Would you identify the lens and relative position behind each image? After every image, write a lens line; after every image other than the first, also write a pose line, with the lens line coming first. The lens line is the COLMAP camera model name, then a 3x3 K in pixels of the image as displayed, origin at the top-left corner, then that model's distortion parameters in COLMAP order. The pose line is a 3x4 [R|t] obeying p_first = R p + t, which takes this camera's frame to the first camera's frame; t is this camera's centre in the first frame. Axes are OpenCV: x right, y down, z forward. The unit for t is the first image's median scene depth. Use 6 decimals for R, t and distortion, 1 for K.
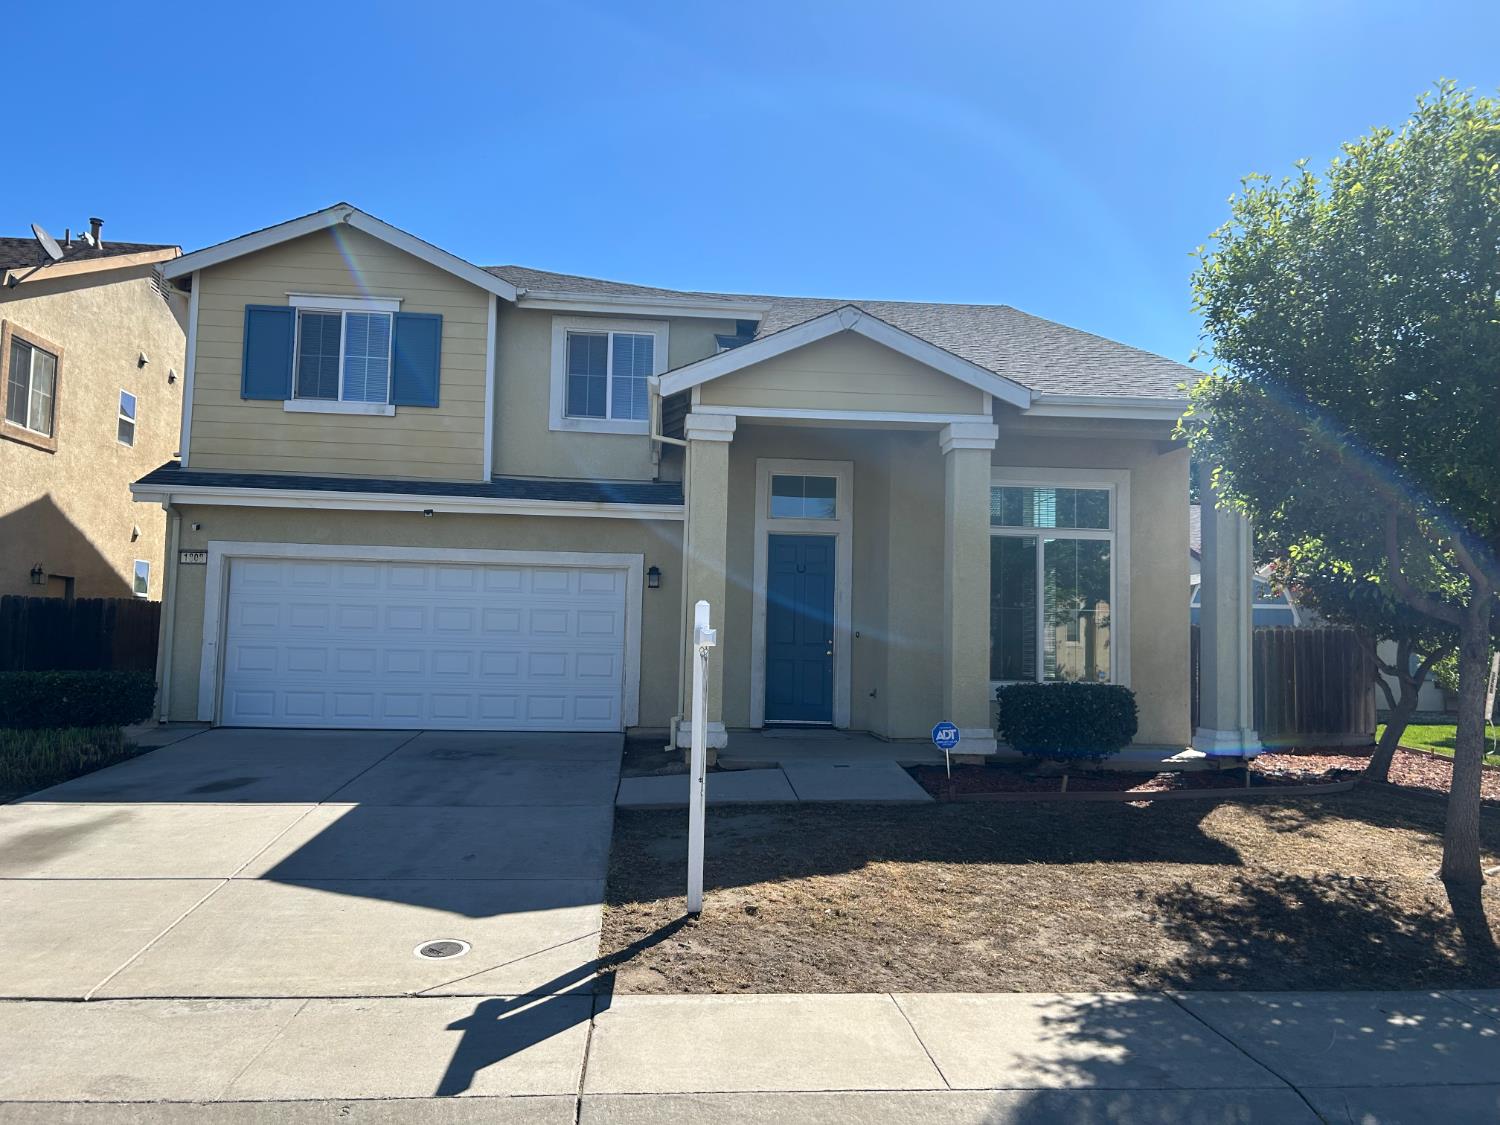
lens RADIAL K [[1123.4, 0, 744.2], [0, 1123.4, 561.8], [0, 0, 1]] dist [0.065265, -0.077478]
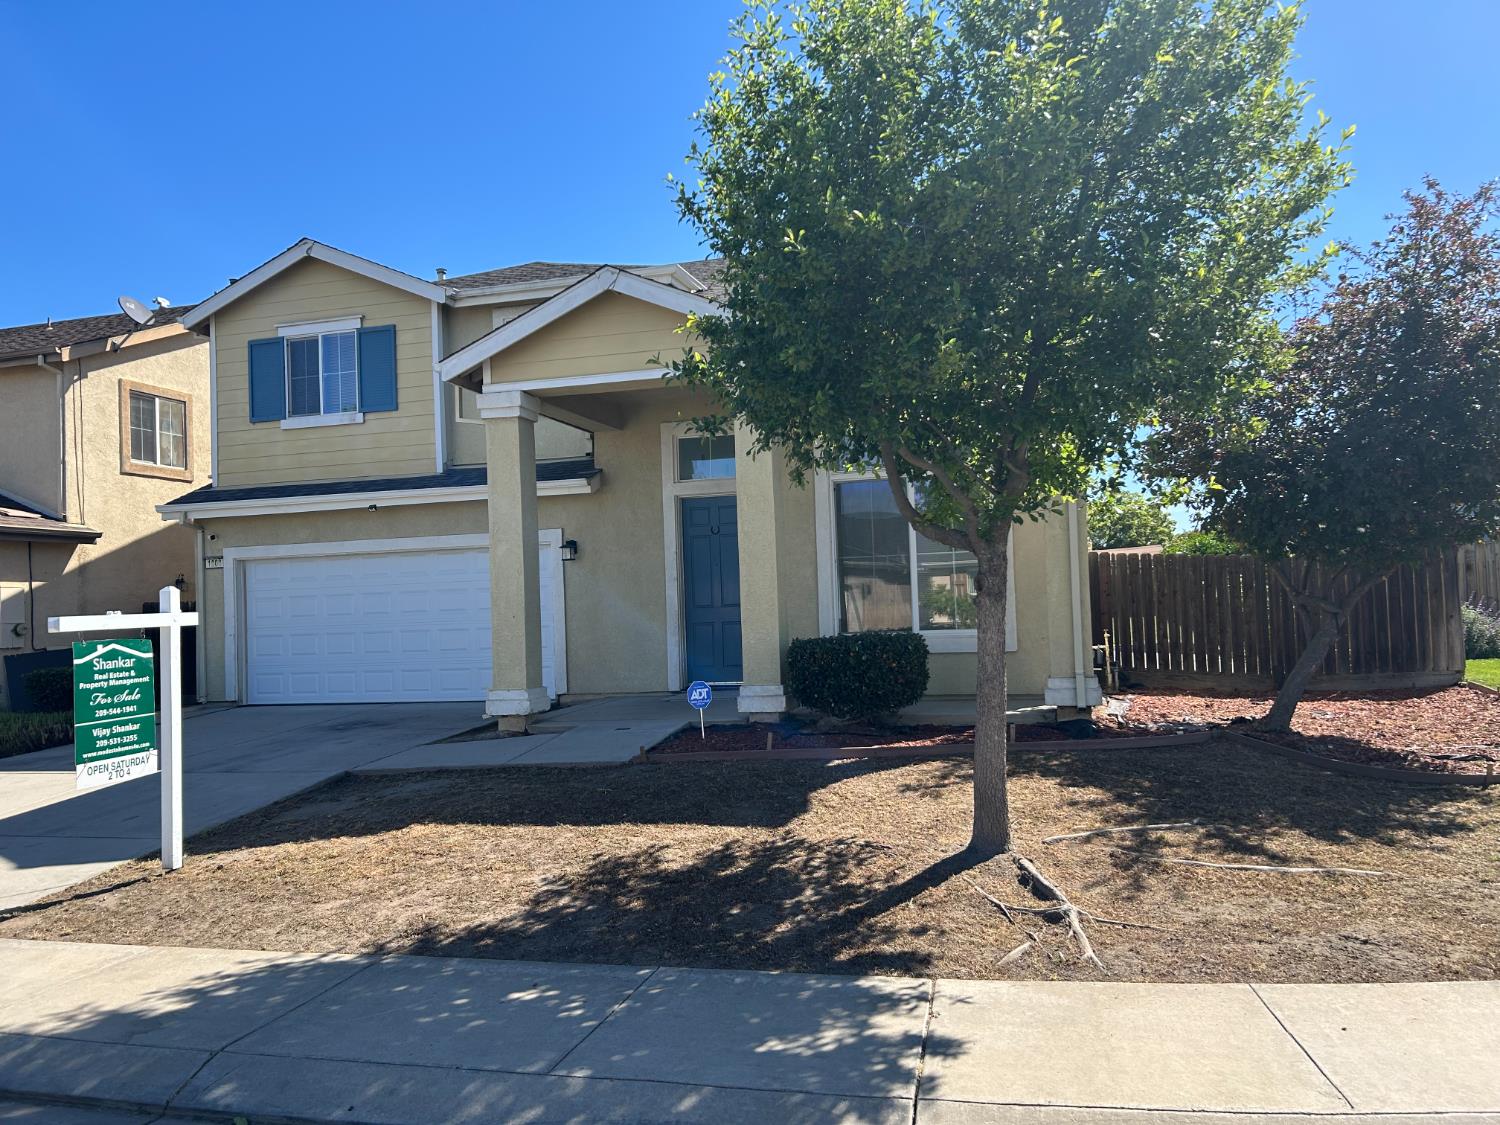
lens RADIAL K [[1123.4, 0, 749.8], [0, 1123.4, 566.1], [0, 0, 1]] dist [0.065265, -0.077478]
pose [[0.935202, -0.070905, -0.346943, 0.448338], [0.084224, 0.996171, 0.023441, 0.018742], [0.343952, -0.051143, 0.937593, 0.085061]]
